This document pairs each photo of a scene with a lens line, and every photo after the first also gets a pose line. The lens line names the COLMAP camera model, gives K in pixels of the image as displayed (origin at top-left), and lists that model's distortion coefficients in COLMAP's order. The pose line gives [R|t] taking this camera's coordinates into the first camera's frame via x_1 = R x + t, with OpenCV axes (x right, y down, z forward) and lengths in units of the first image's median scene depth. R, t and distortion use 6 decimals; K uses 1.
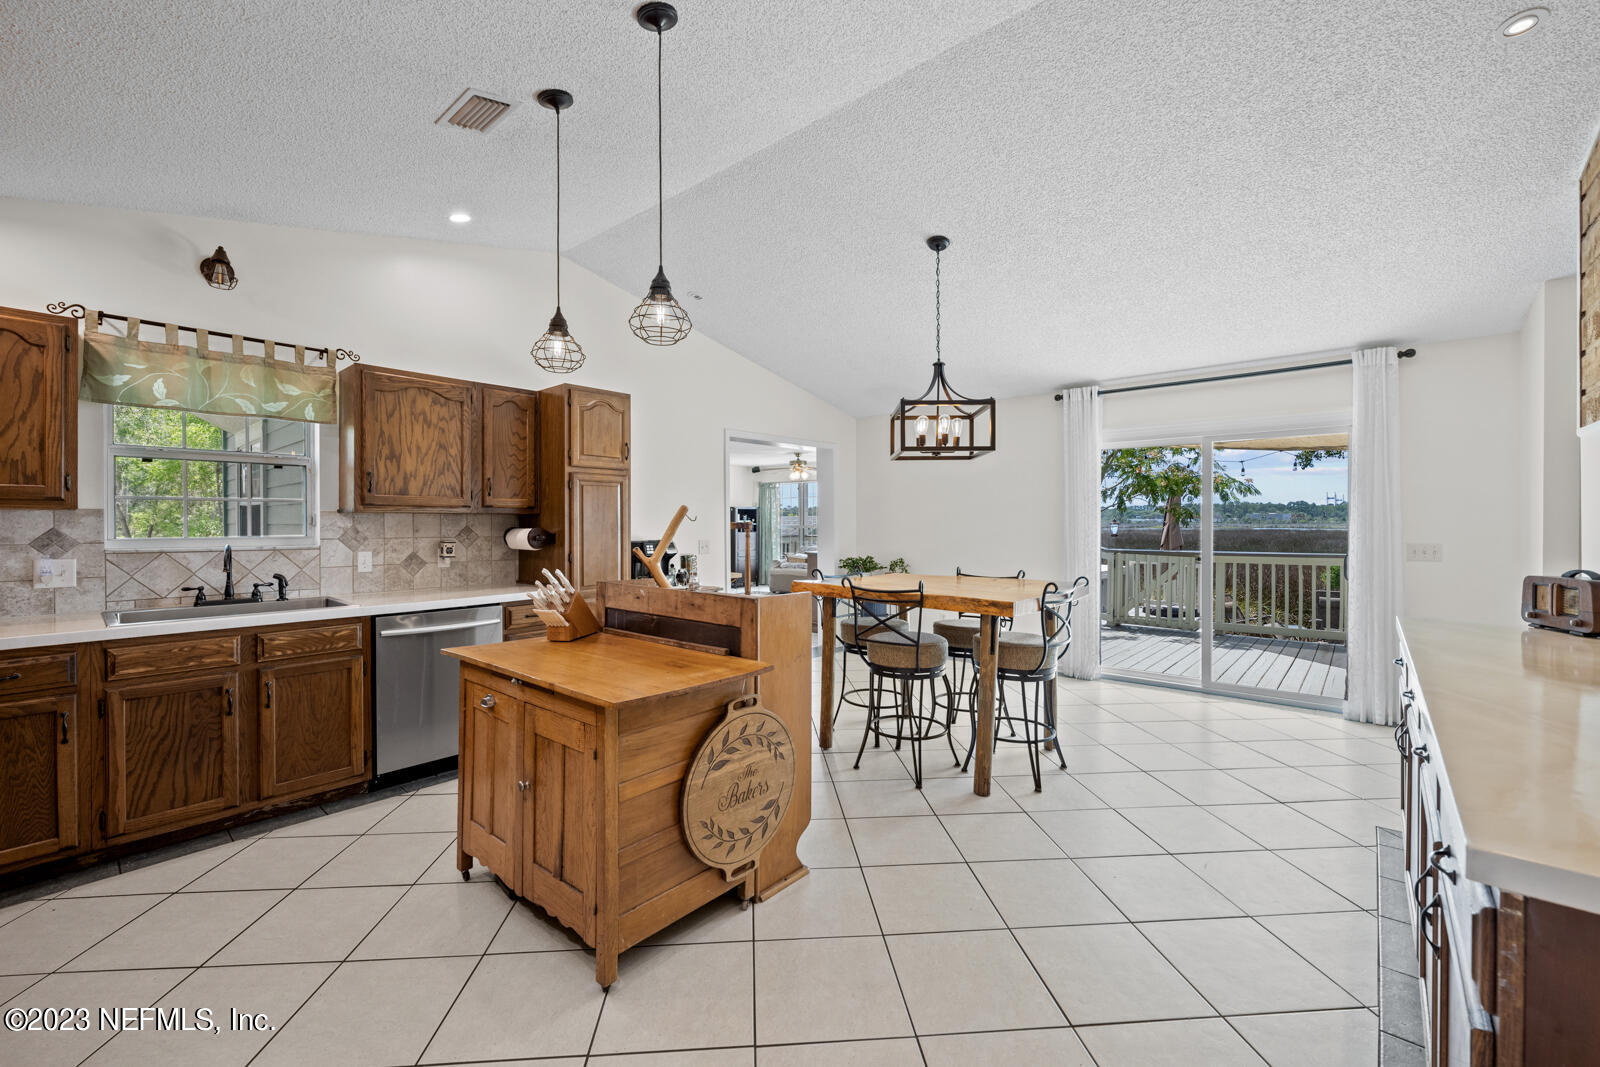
lens RADIAL K [[644.2, 0, 794.0], [0, 644.2, 530.0], [0, 0, 1]] dist [-0.007545, 0.000381]
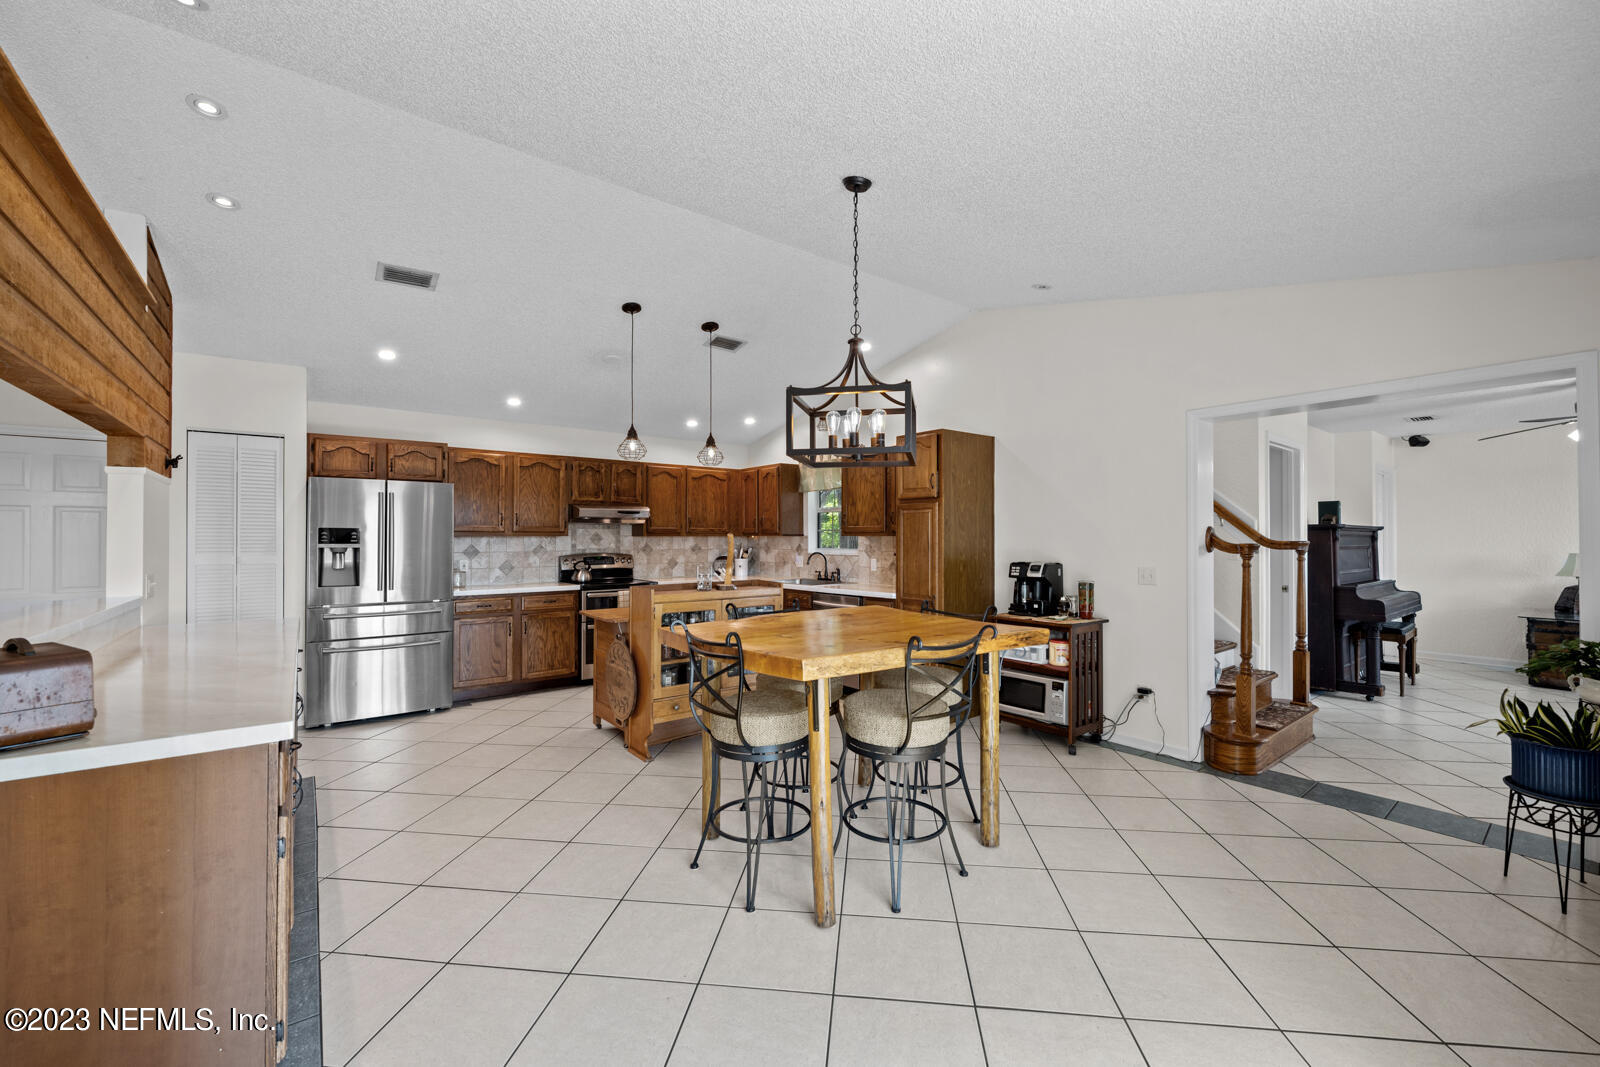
lens RADIAL K [[644.2, 0, 811.5], [0, 644.2, 532.4], [0, 0, 1]] dist [-0.007545, 0.000381]
pose [[-0.172036, -0.006303, -0.985070, 1.052434], [-0.008446, 0.999952, -0.004924, -0.027072], [0.985054, 0.007473, -0.172081, 1.148837]]
